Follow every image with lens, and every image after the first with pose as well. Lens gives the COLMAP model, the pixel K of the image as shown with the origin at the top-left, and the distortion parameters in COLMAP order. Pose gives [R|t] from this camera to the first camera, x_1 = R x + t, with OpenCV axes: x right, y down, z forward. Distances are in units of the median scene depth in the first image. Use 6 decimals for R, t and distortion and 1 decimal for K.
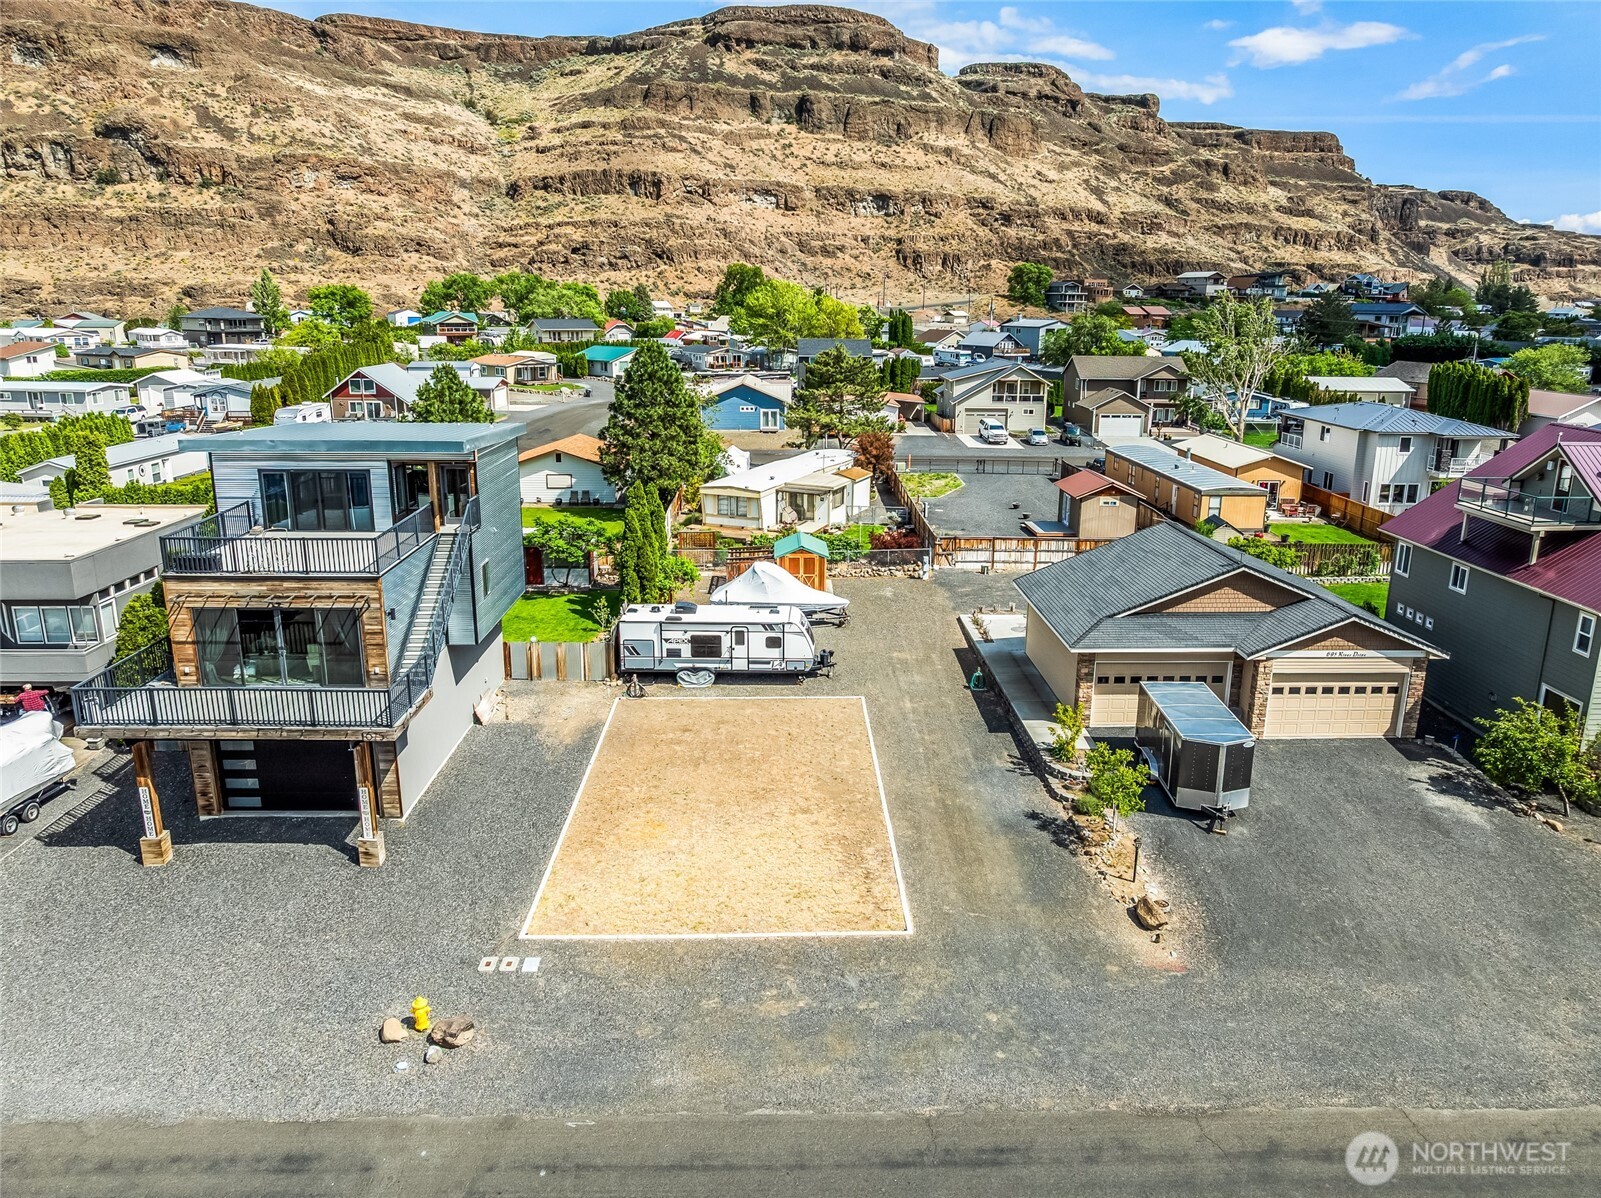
lens RADIAL K [[1120.5, 0, 806.6], [0, 1120.5, 600.4], [0, 0, 1]] dist [-0.027827, 0.012484]
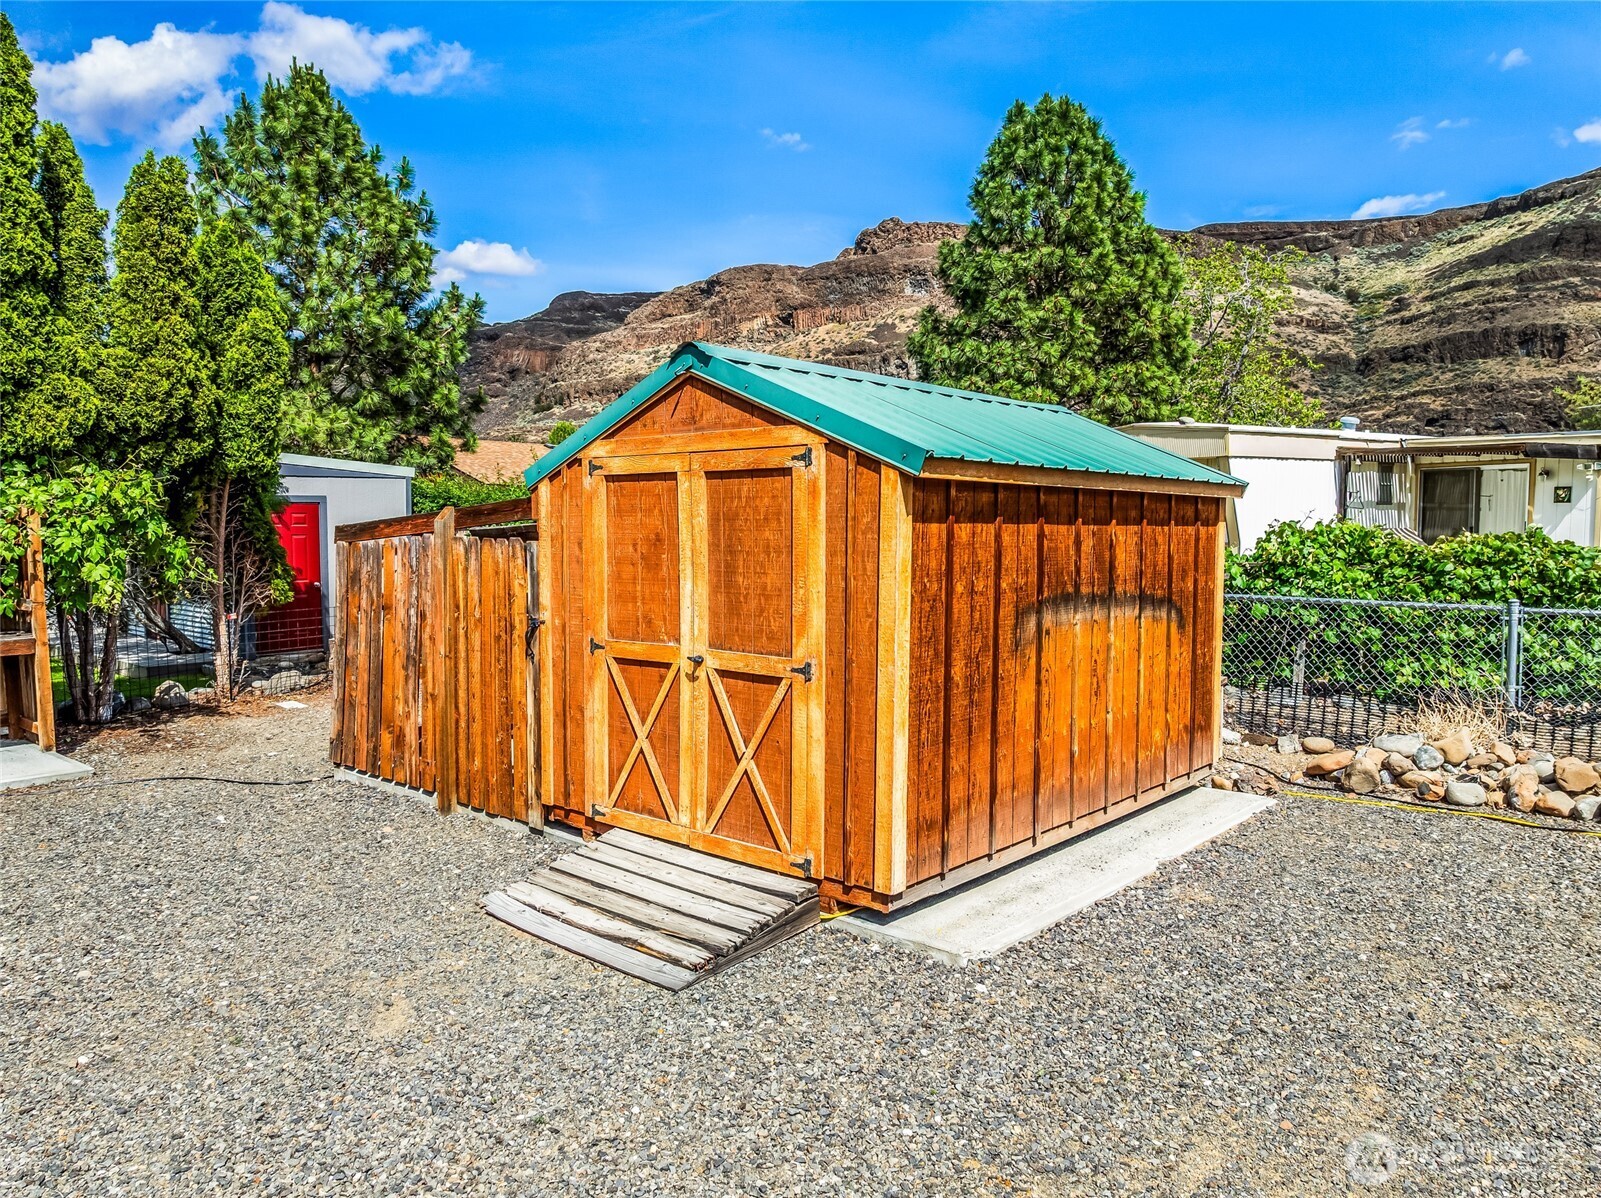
lens RADIAL K [[1120.5, 0, 806.6], [0, 1120.5, 600.4], [0, 0, 1]] dist [-0.027827, 0.012484]
pose [[0.736112, 0.039400, -0.675712, 0.008412], [-0.171686, 0.976524, -0.130092, -0.001994], [0.654724, 0.211773, 0.725595, 0.115581]]
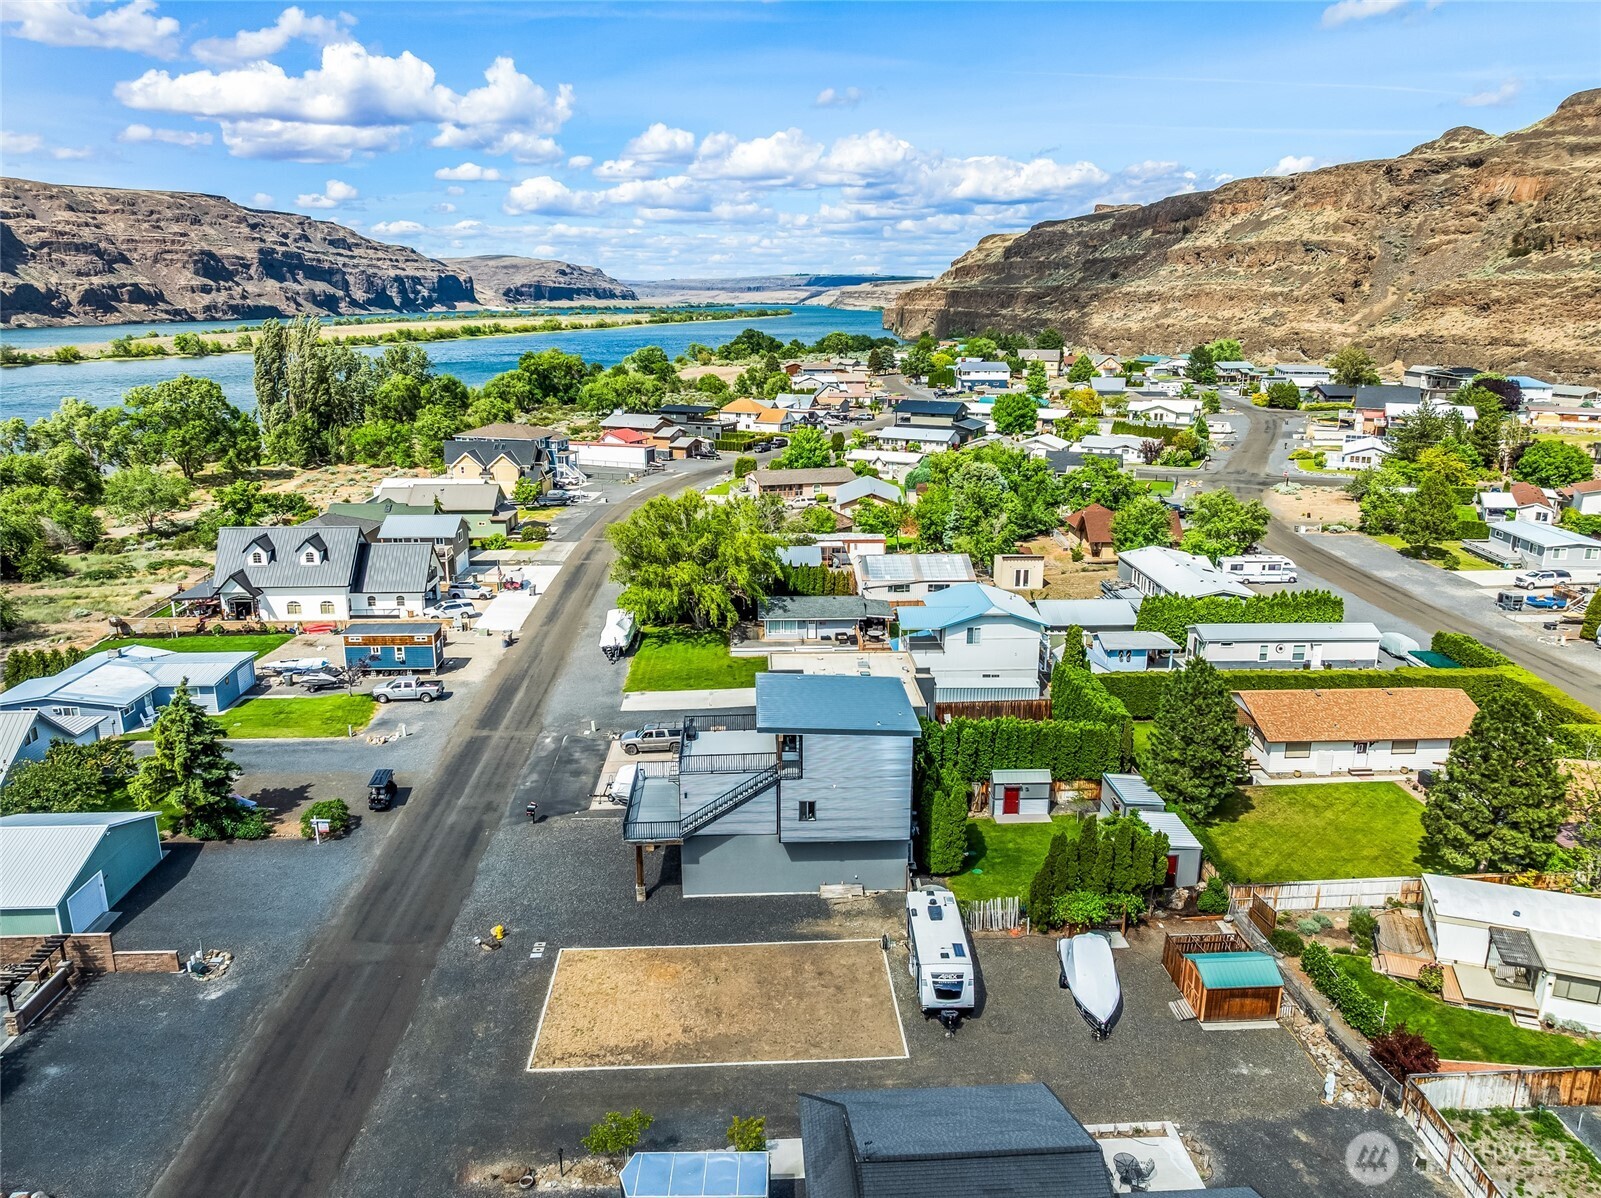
lens RADIAL K [[1122.4, 0, 807.0], [0, 1122.4, 598.2], [0, 0, 1]] dist [-0.035042, 0.023414]
pose [[0.029281, 0.251318, -0.967462, 0.098557], [-0.261278, 0.936151, 0.235276, -0.056648], [0.964819, 0.245888, 0.093076, 0.065199]]
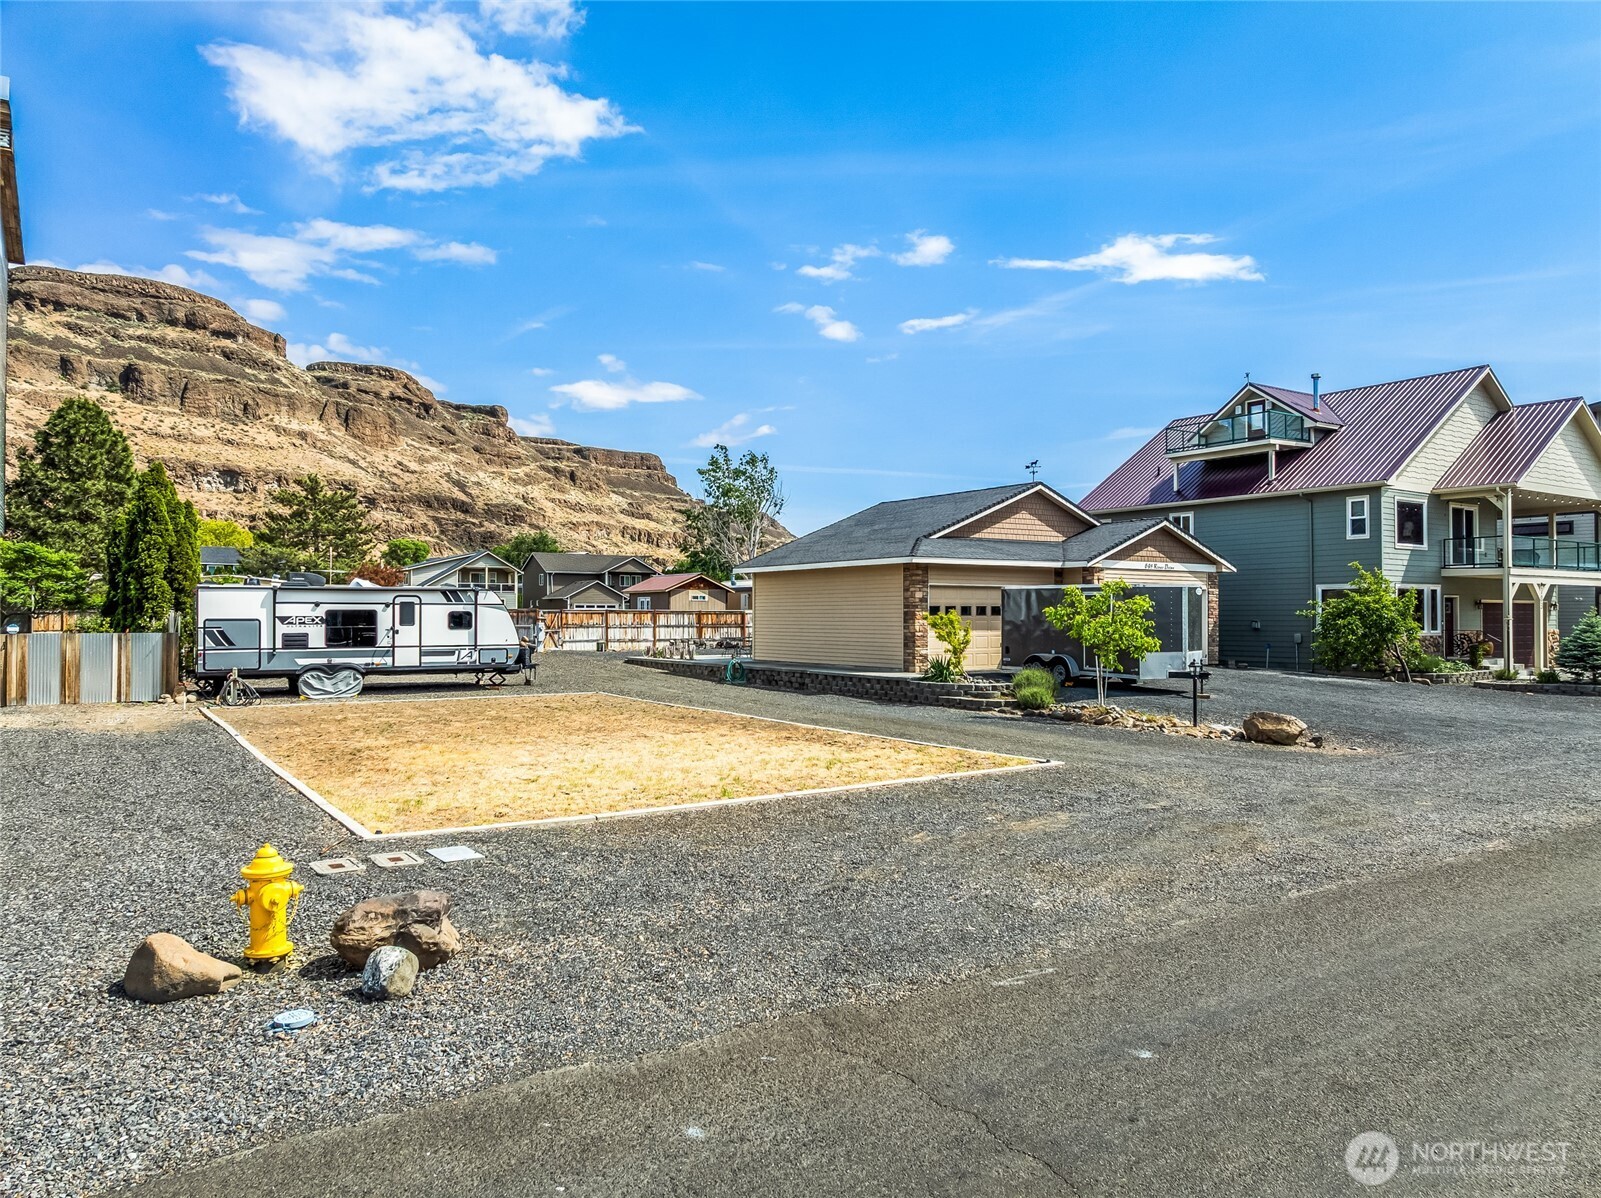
lens RADIAL K [[1122.4, 0, 807.0], [0, 1122.4, 598.2], [0, 0, 1]] dist [-0.035042, 0.023414]
pose [[0.845718, 0.001141, 0.533629, -0.020122], [0.144409, 0.962196, -0.230922, 0.019966], [-0.513719, 0.272356, 0.813582, 0.034185]]
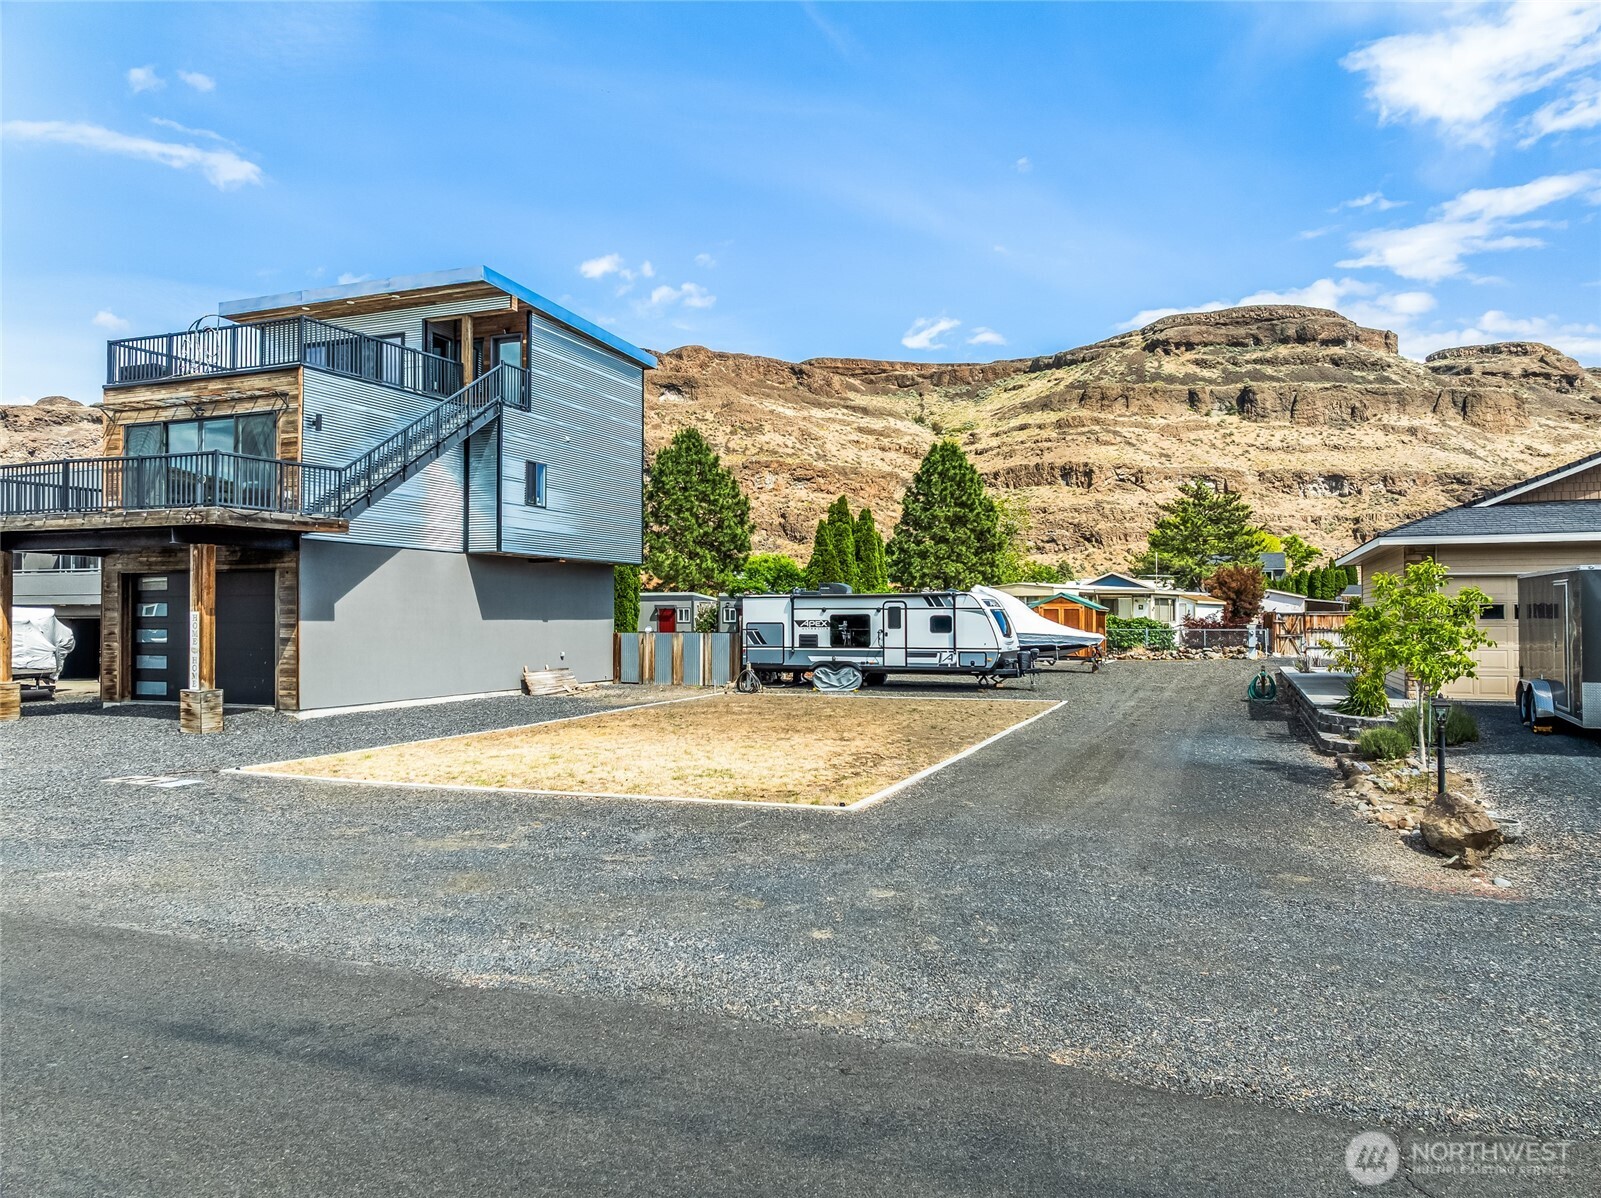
lens RADIAL K [[1120.5, 0, 806.6], [0, 1120.5, 600.4], [0, 0, 1]] dist [-0.027827, 0.012484]
pose [[0.923300, -0.014783, -0.383795, 0.015408], [-0.092023, 0.961640, -0.258419, 0.020262], [0.372893, 0.273916, 0.886522, 0.033898]]
